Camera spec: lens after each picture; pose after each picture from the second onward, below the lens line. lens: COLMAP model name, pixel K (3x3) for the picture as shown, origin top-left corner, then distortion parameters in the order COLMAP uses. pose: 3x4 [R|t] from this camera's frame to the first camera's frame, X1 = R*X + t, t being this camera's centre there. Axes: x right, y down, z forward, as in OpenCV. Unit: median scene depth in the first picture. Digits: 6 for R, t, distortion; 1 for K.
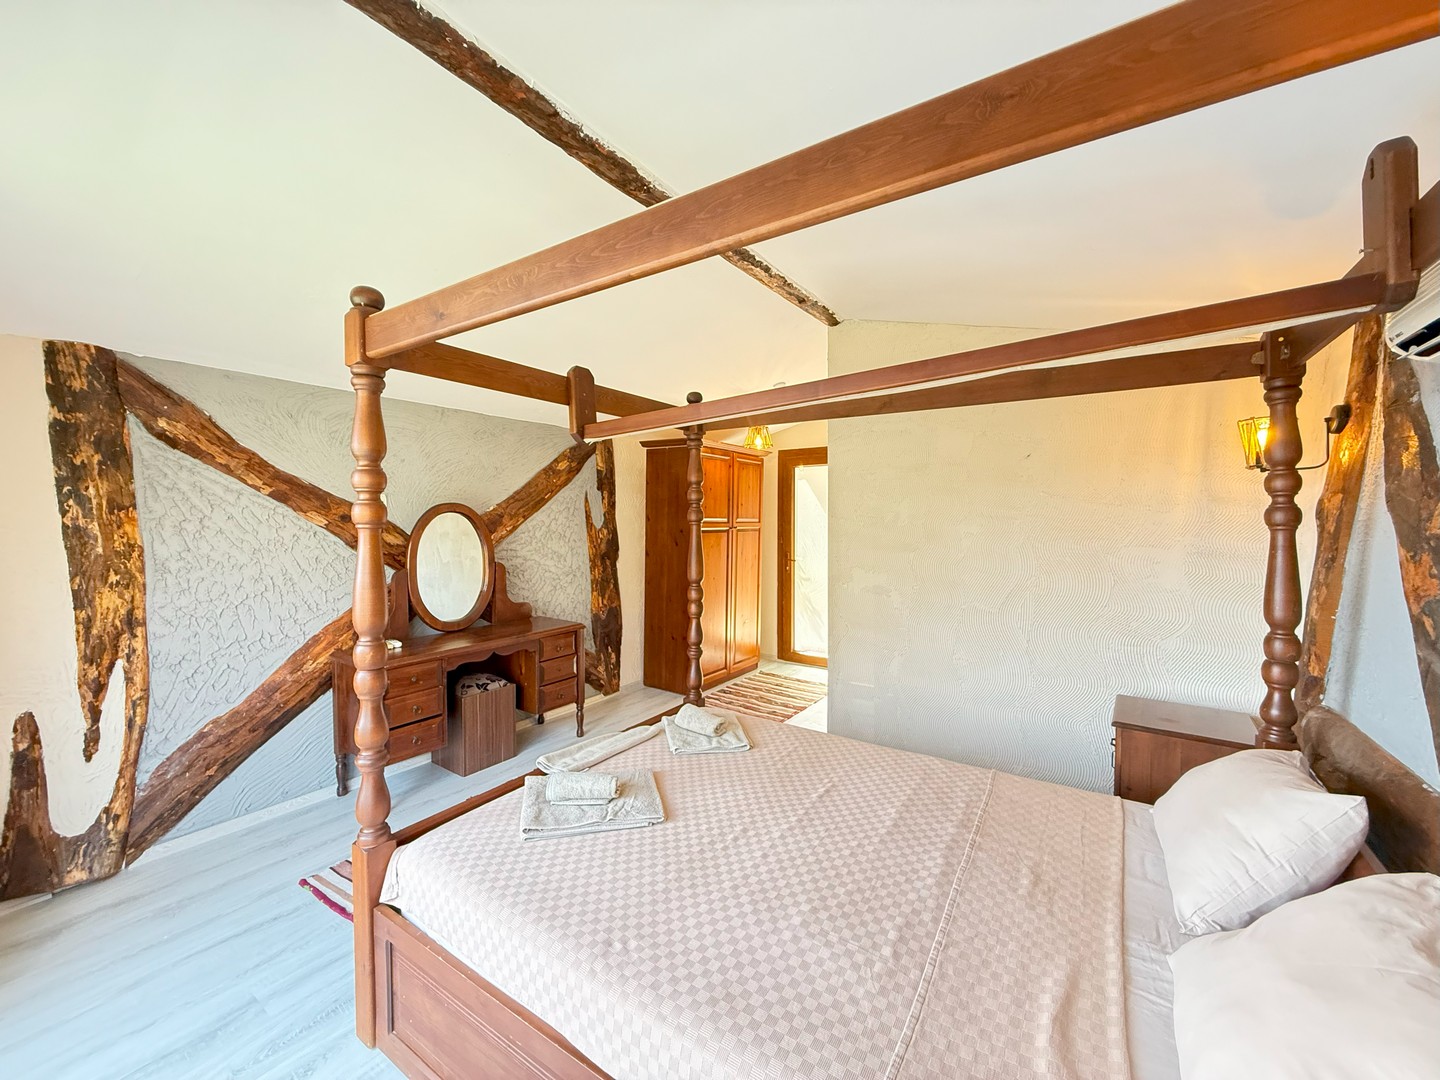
lens RADIAL K [[577.4, 0, 714.3], [0, 577.4, 533.9], [0, 0, 1]] dist [-0.003135, -0.000104]
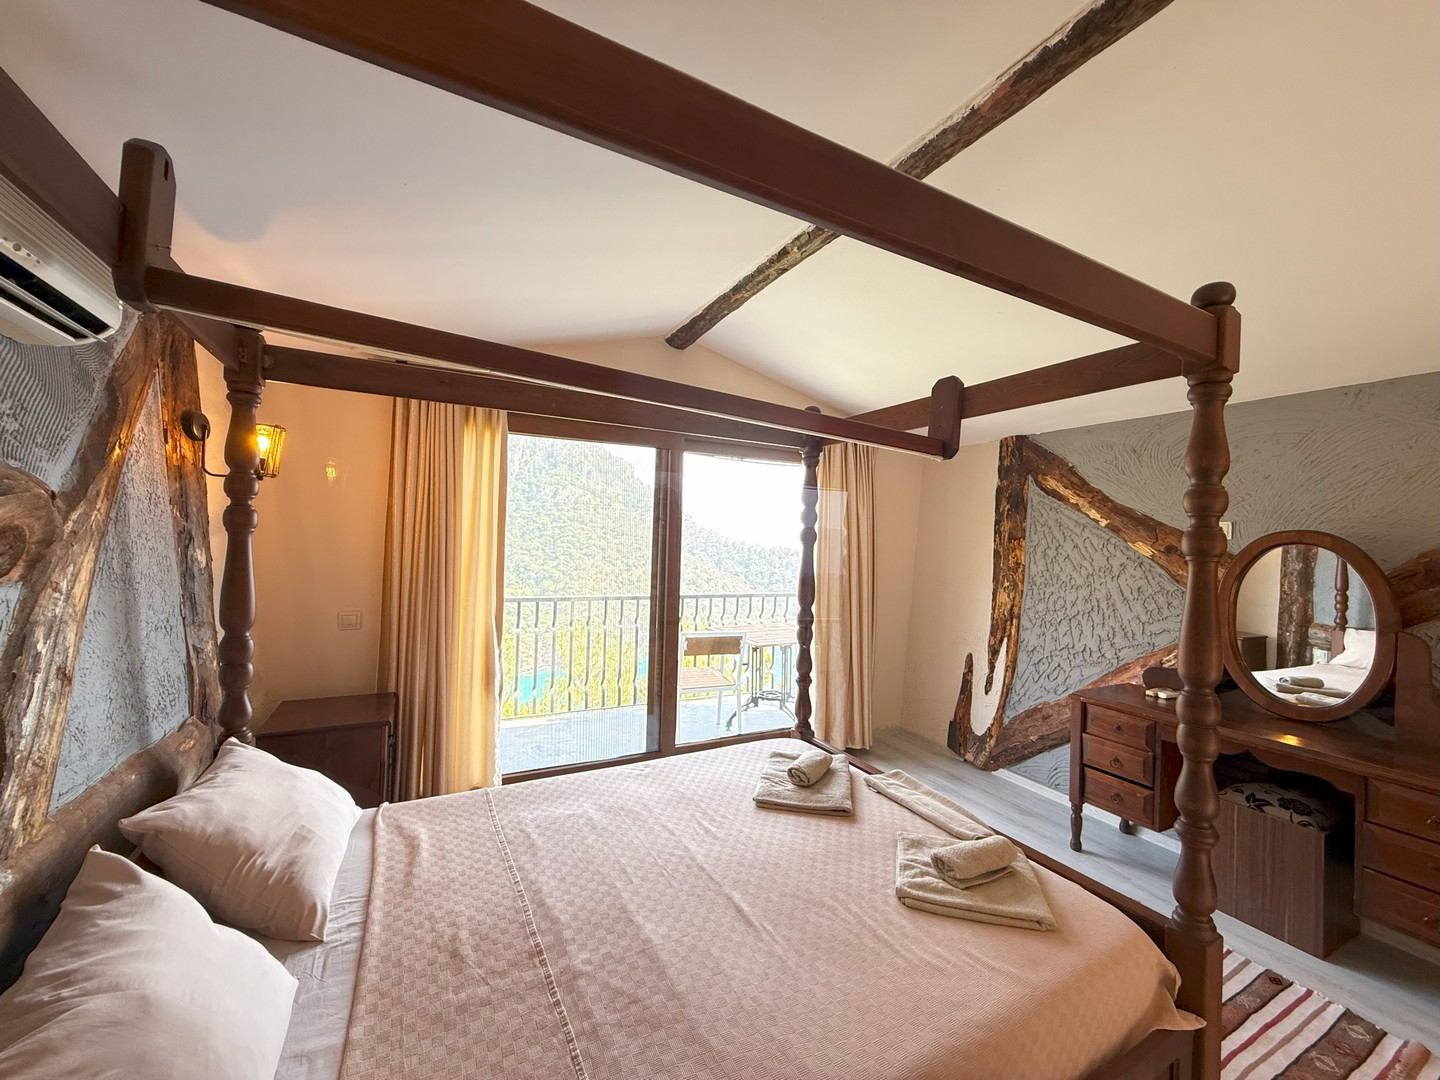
lens RADIAL K [[577.4, 0, 713.5], [0, 577.4, 529.8], [0, 0, 1]] dist [-0.003135, -0.000104]
pose [[-0.481890, -0.026210, -0.875839, 0.655953], [-0.052163, 0.998638, -0.001185, -0.023979], [0.874678, 0.045116, -0.482601, 0.991427]]
